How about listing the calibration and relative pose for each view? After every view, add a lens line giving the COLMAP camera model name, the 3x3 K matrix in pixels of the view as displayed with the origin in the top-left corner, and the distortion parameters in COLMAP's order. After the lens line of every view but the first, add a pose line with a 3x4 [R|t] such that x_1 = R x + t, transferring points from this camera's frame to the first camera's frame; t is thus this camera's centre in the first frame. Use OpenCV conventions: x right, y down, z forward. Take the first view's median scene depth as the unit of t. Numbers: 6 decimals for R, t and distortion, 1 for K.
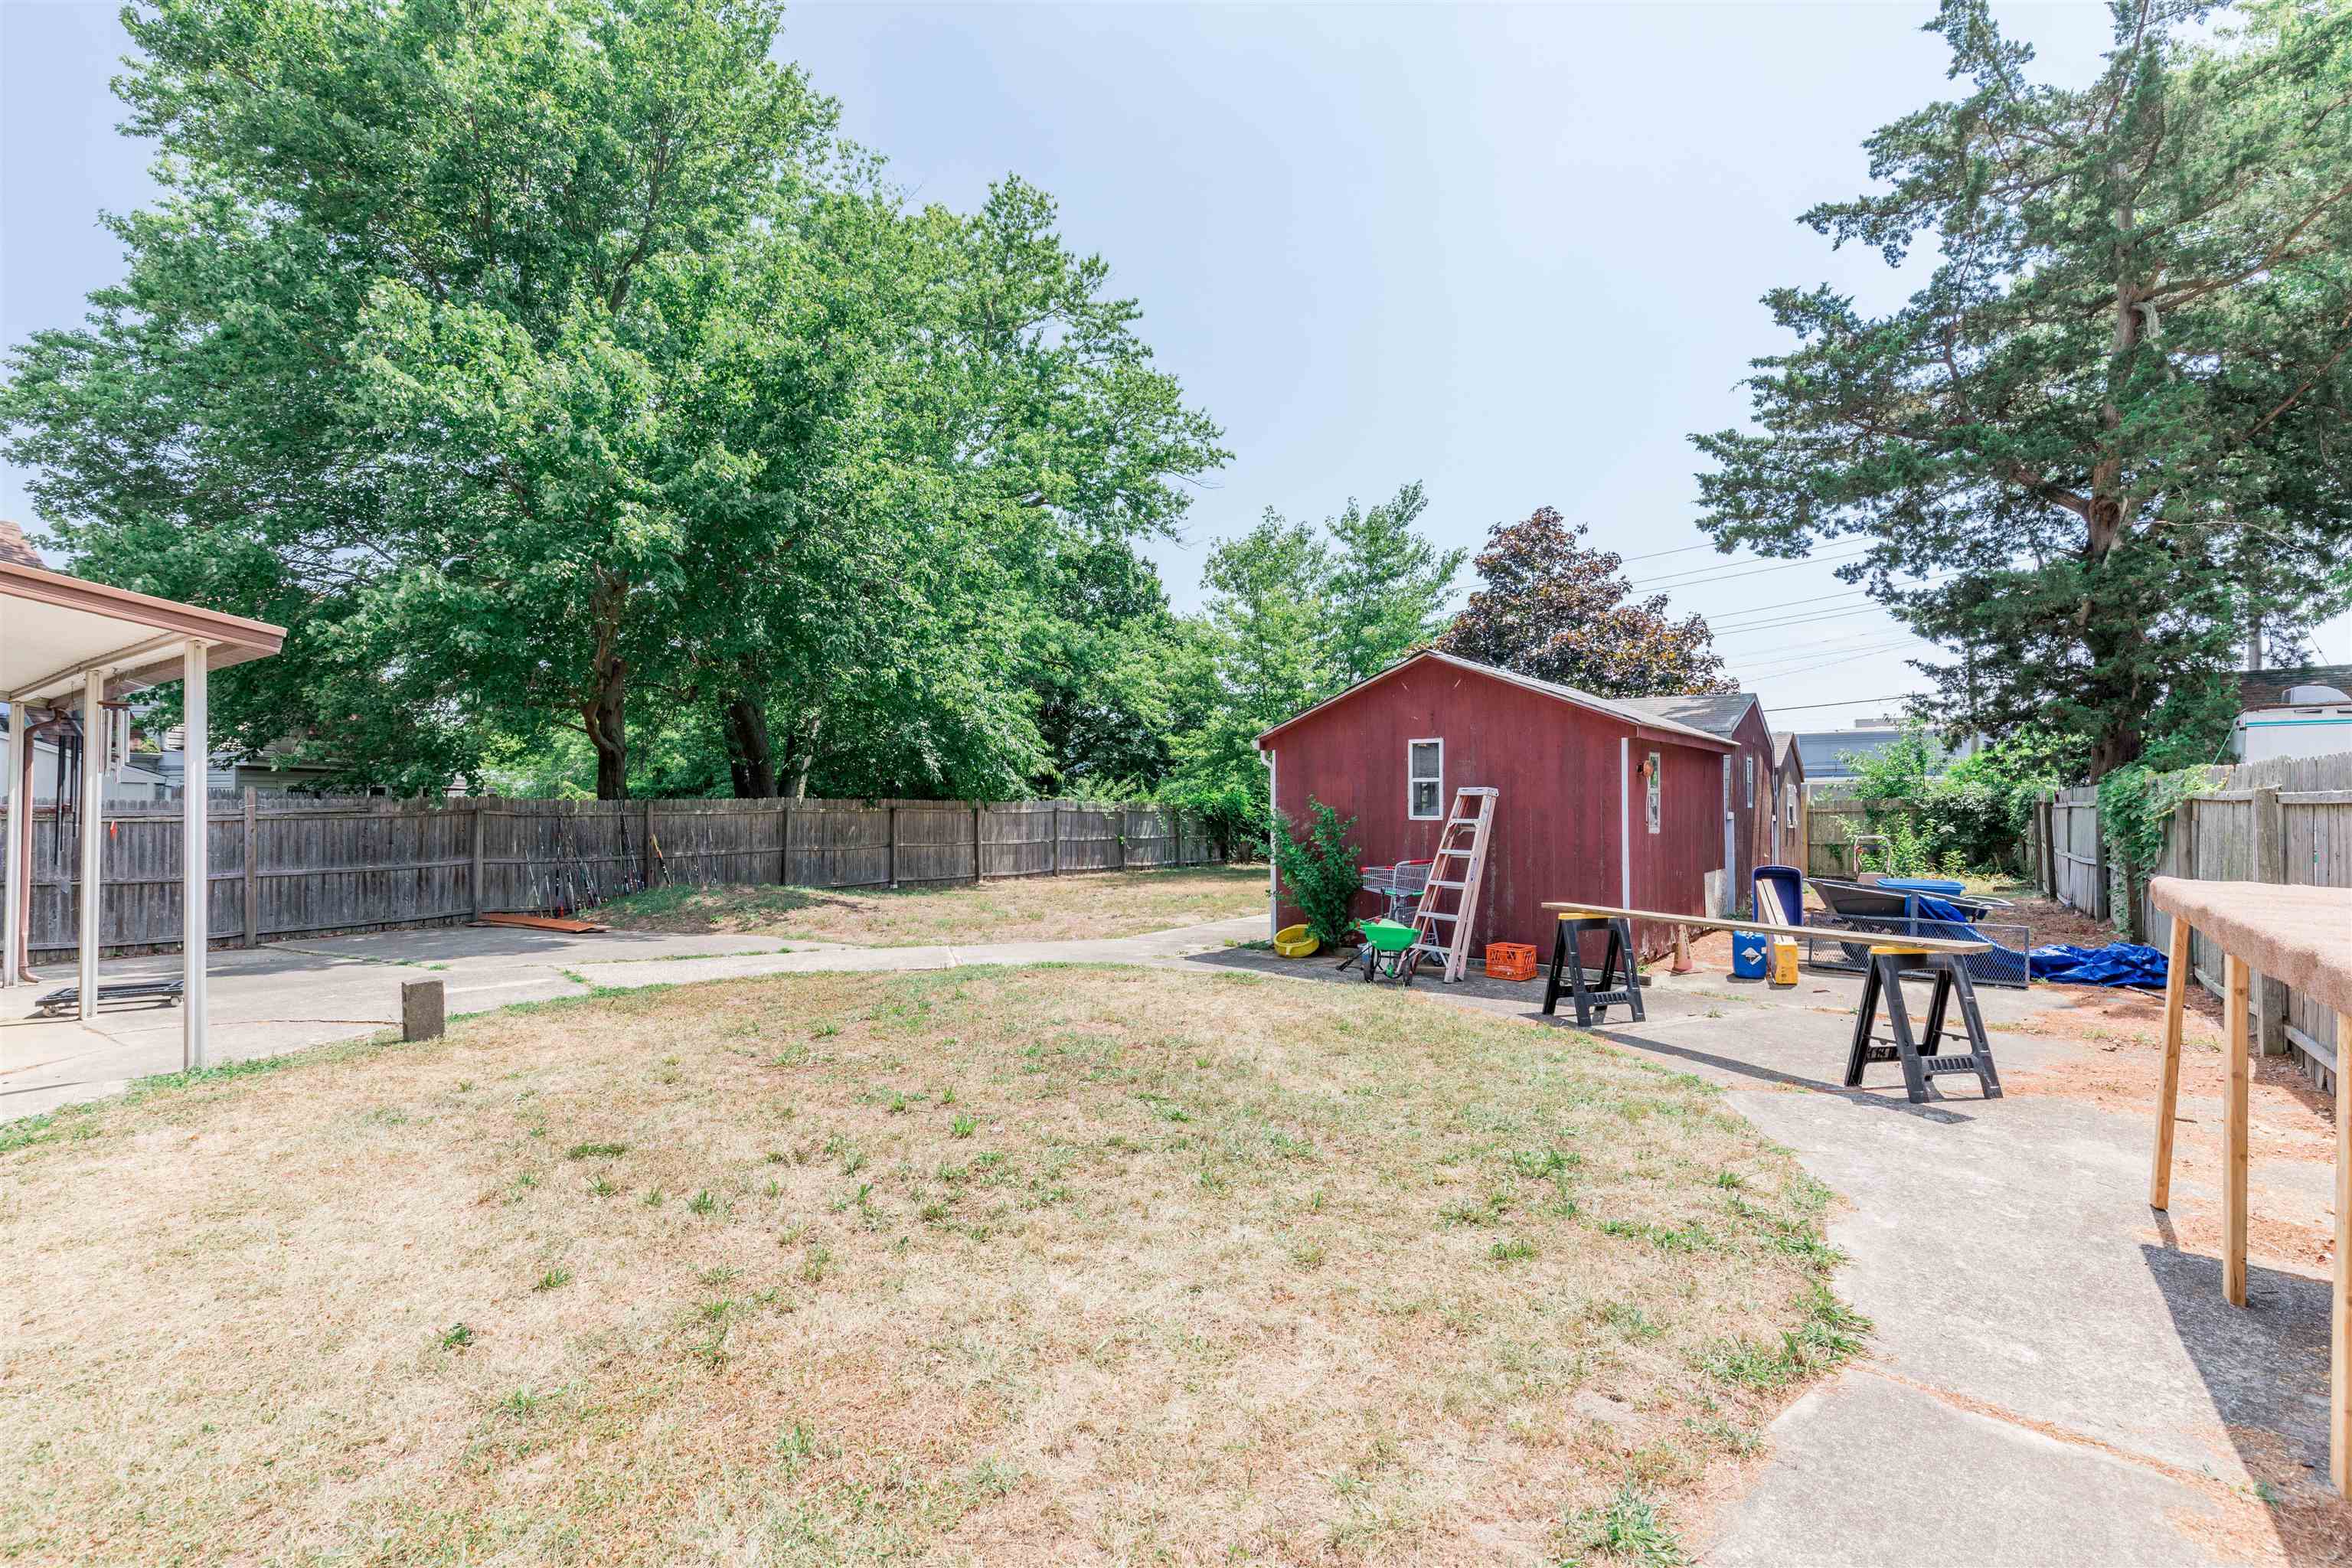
lens RADIAL K [[1055.2, 0, 1171.1], [0, 1055.2, 788.0], [0, 0, 1]] dist [0.003809, 0.000440]
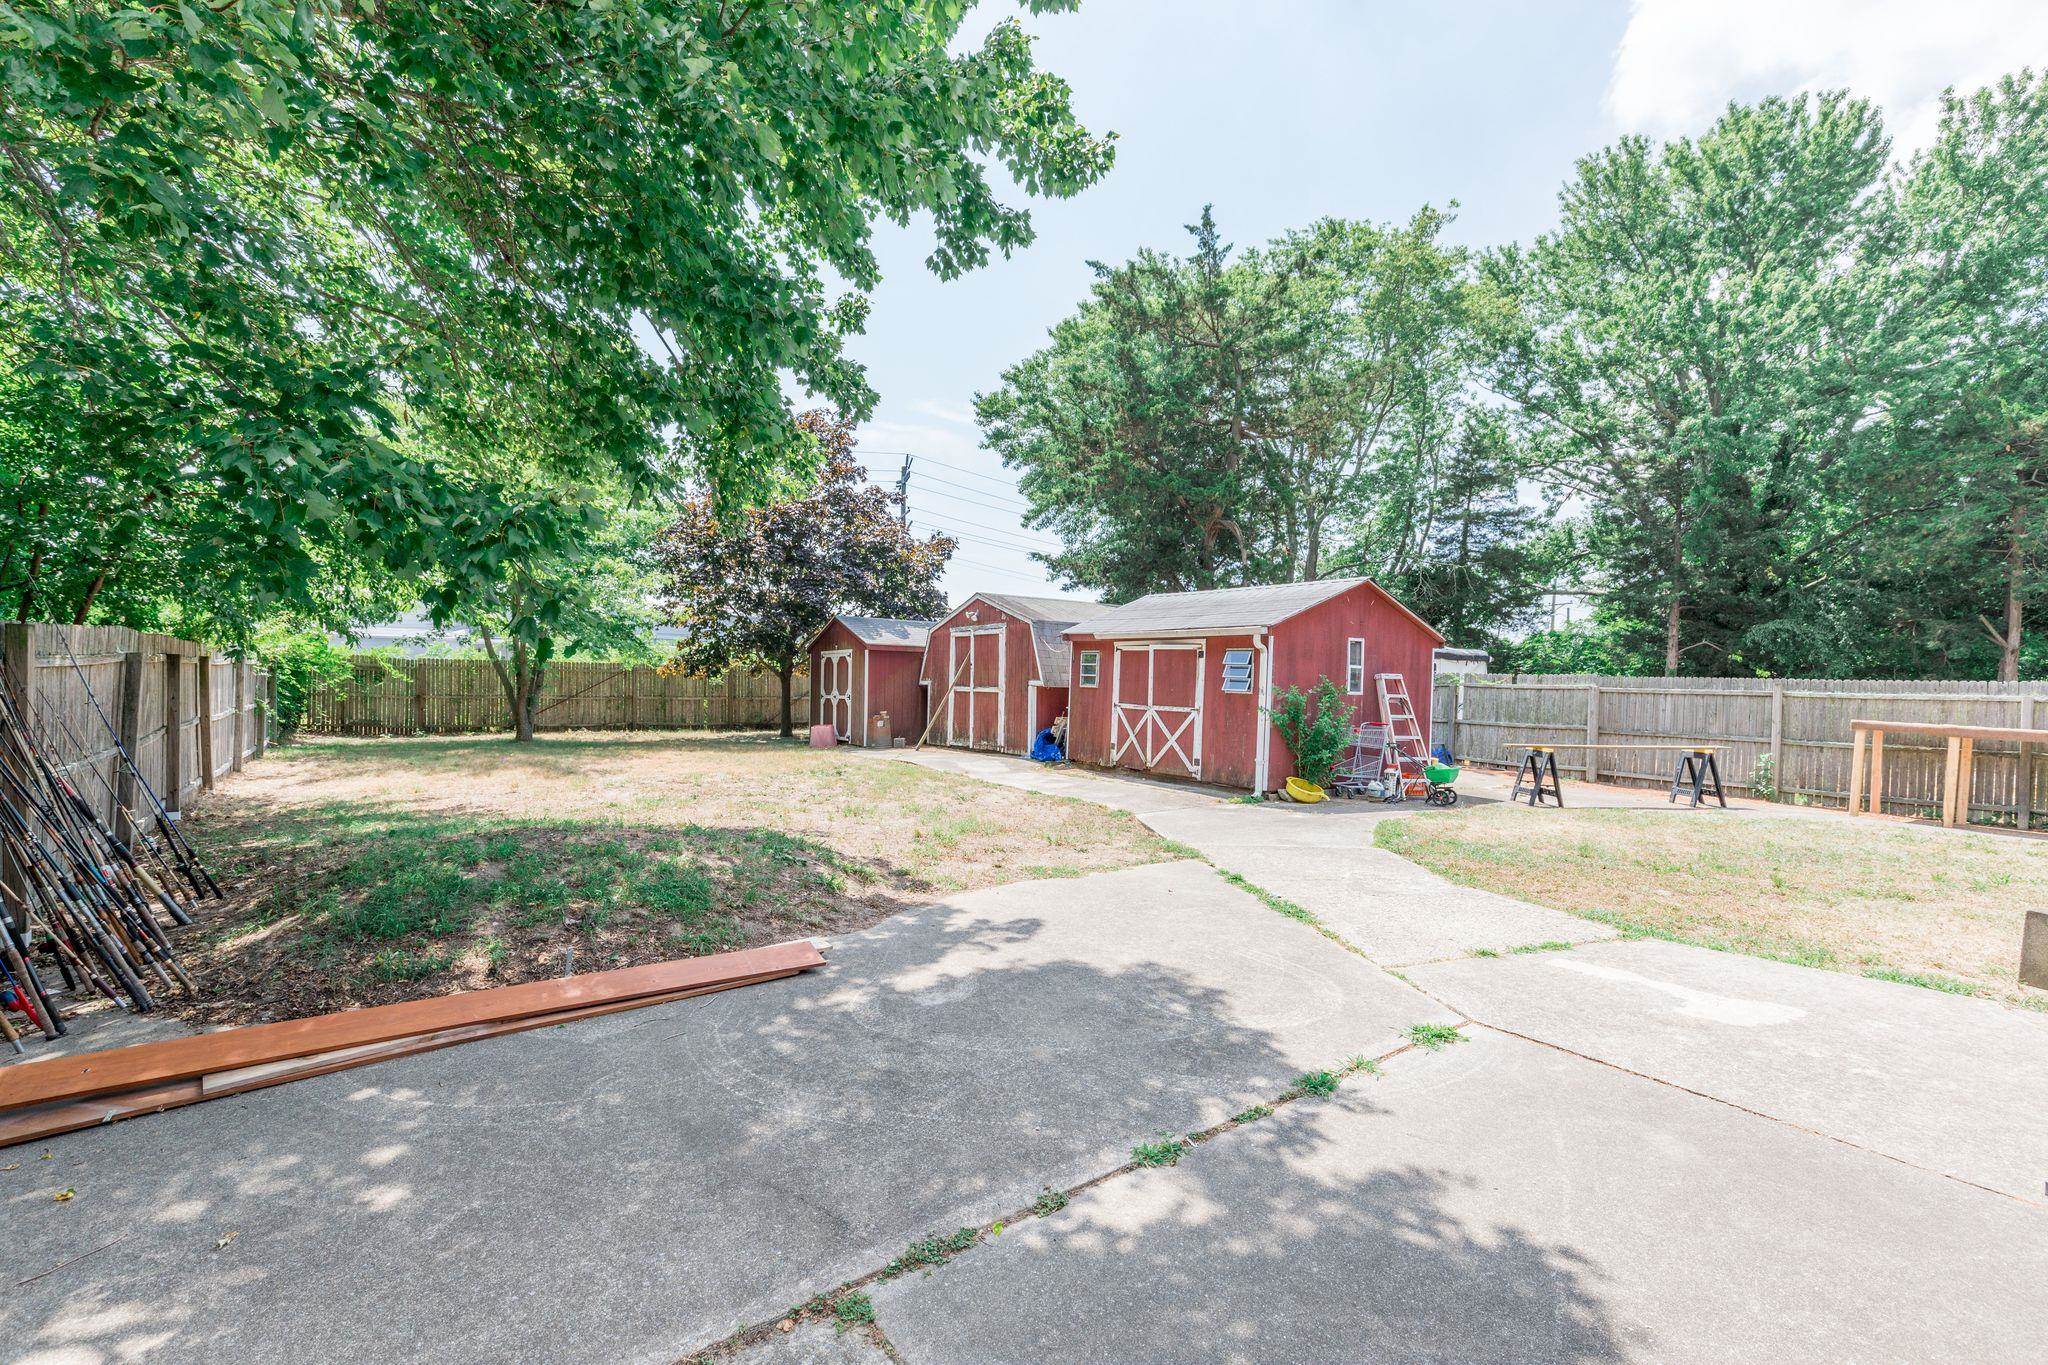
lens RADIAL K [[914.6, 0, 1016.9], [0, 914.6, 691.6], [0, 0, 1]] dist [0.003102, 0.000287]
pose [[0.342705, -0.003563, 0.939436, -0.713134], [-0.043016, 0.998884, 0.019481, 0.014250], [-0.938458, -0.047087, 0.342169, 0.660638]]
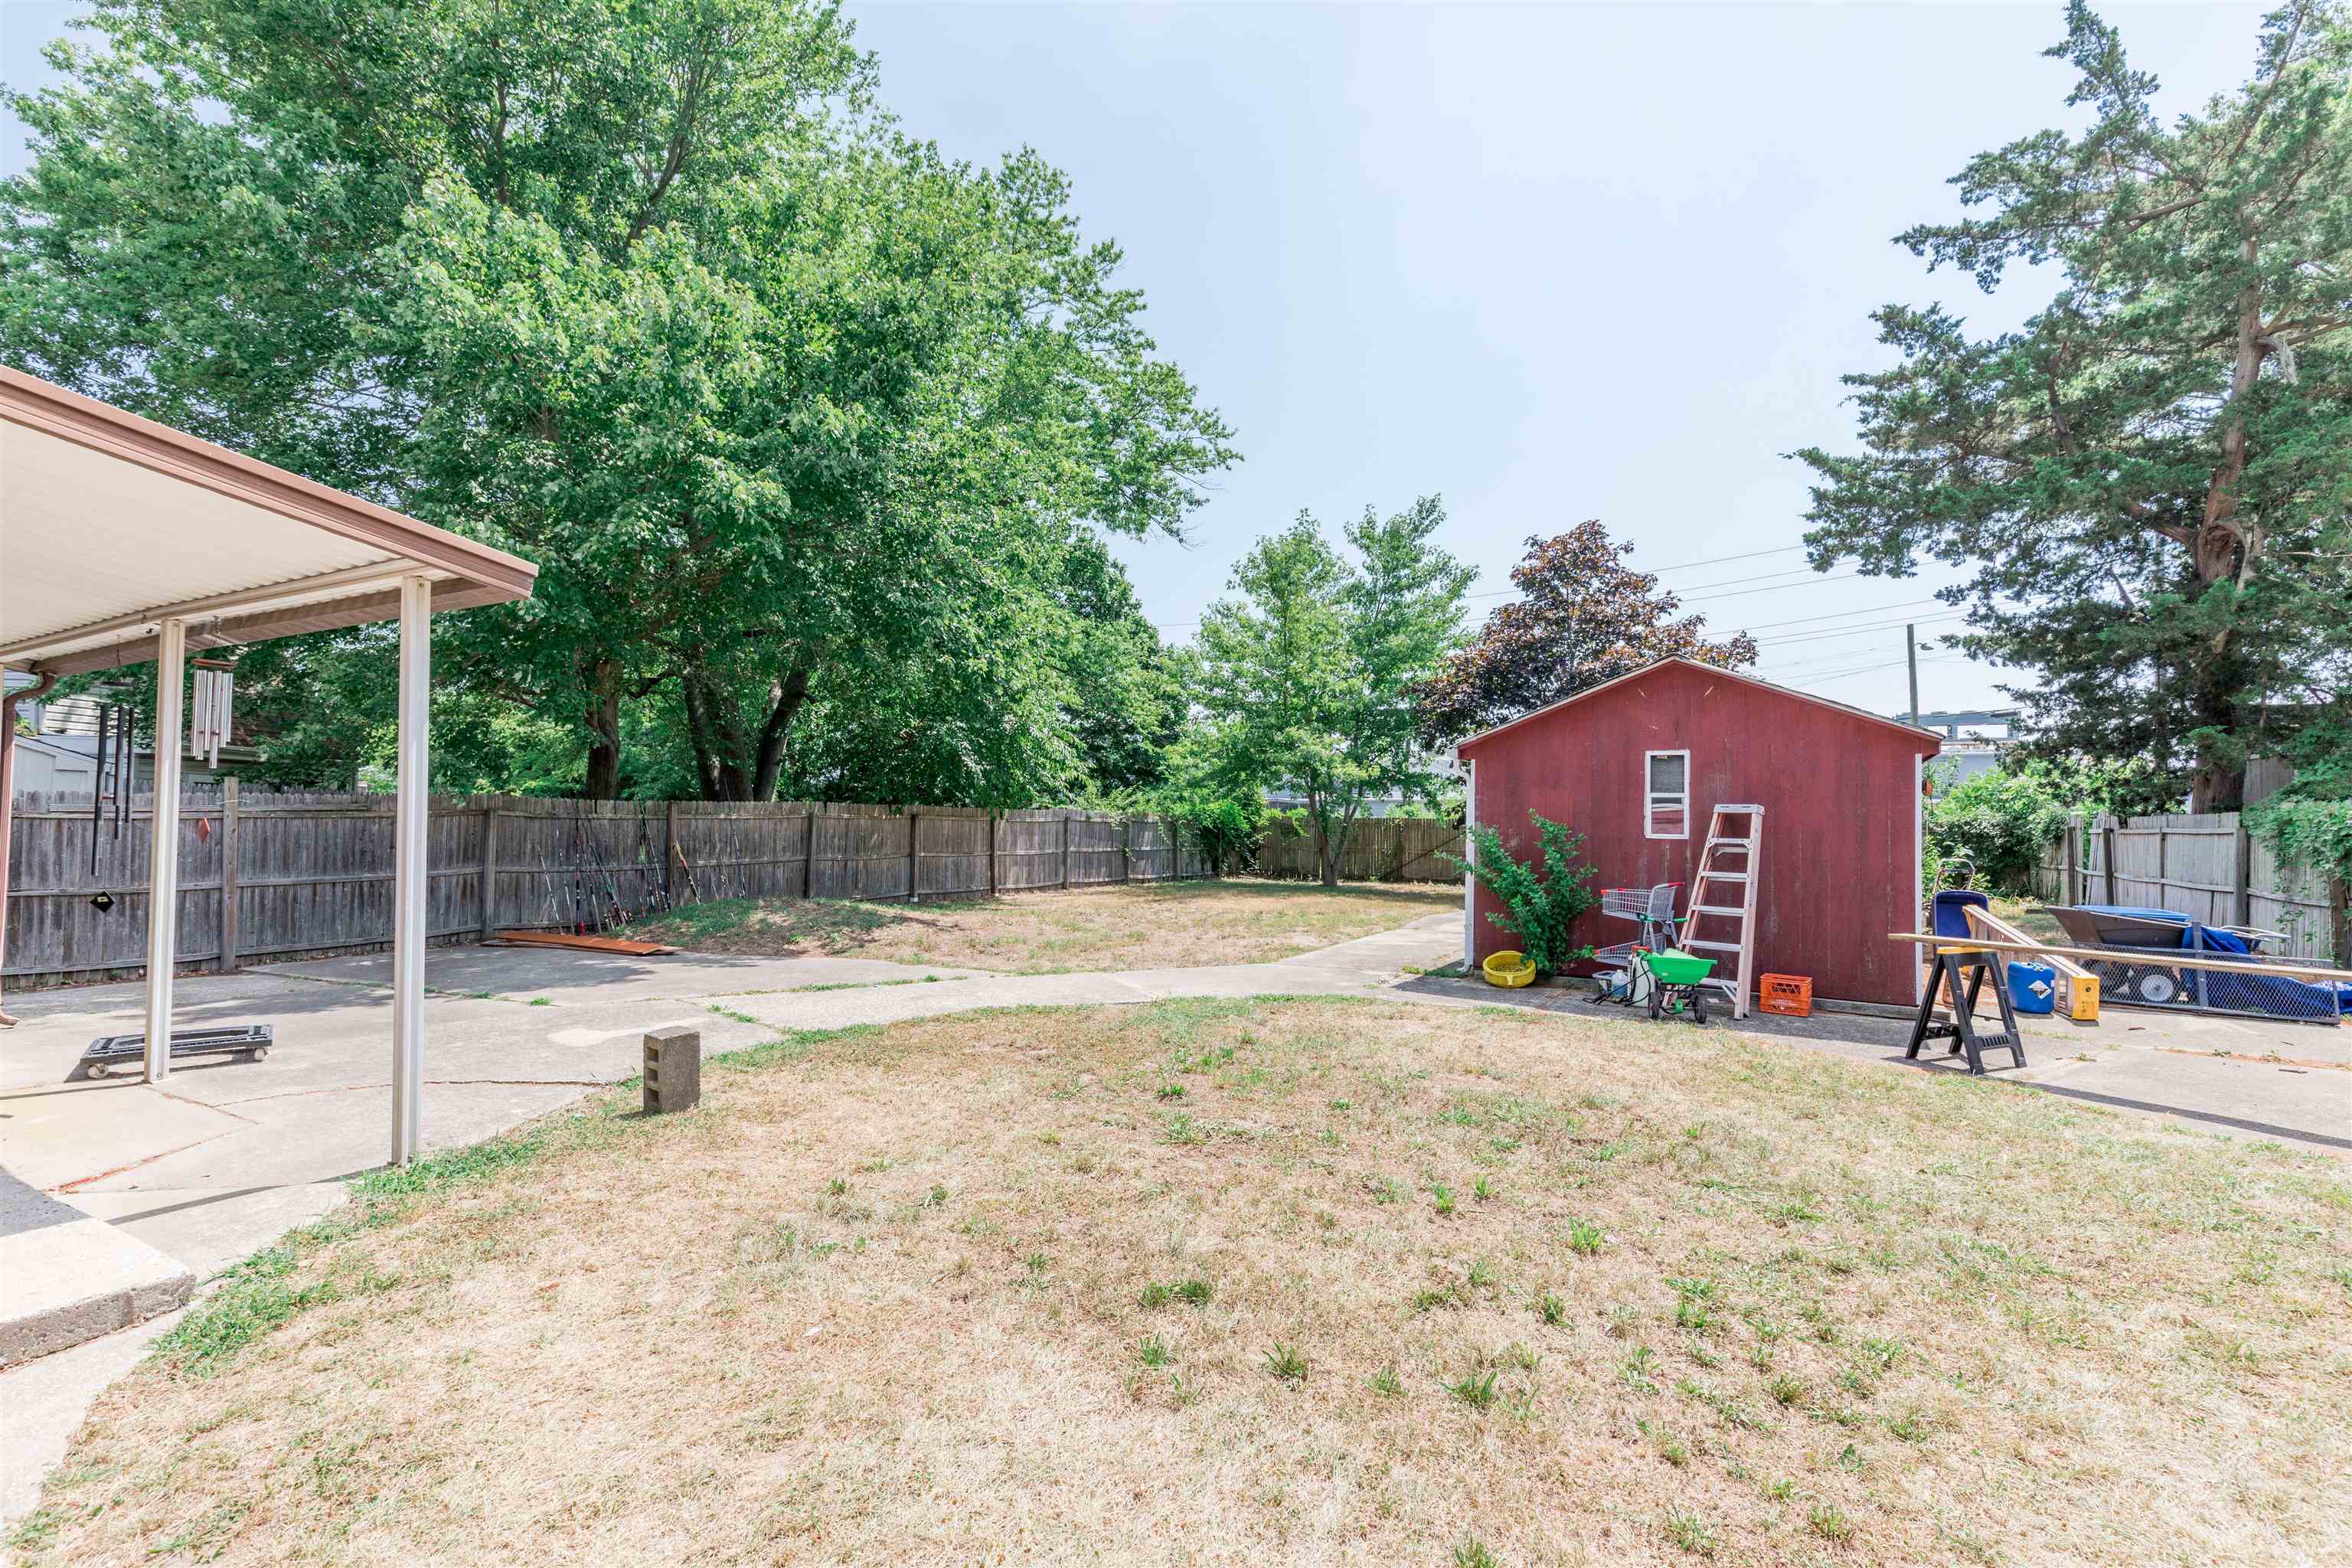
lens RADIAL K [[1050.4, 0, 1167.8], [0, 1050.4, 794.5], [0, 0, 1]] dist [0.003102, 0.000287]
pose [[0.994556, 0.018123, 0.102620, -0.187708], [-0.017716, 0.999831, -0.004875, 0.002500], [-0.102691, 0.003031, 0.994709, 0.088230]]
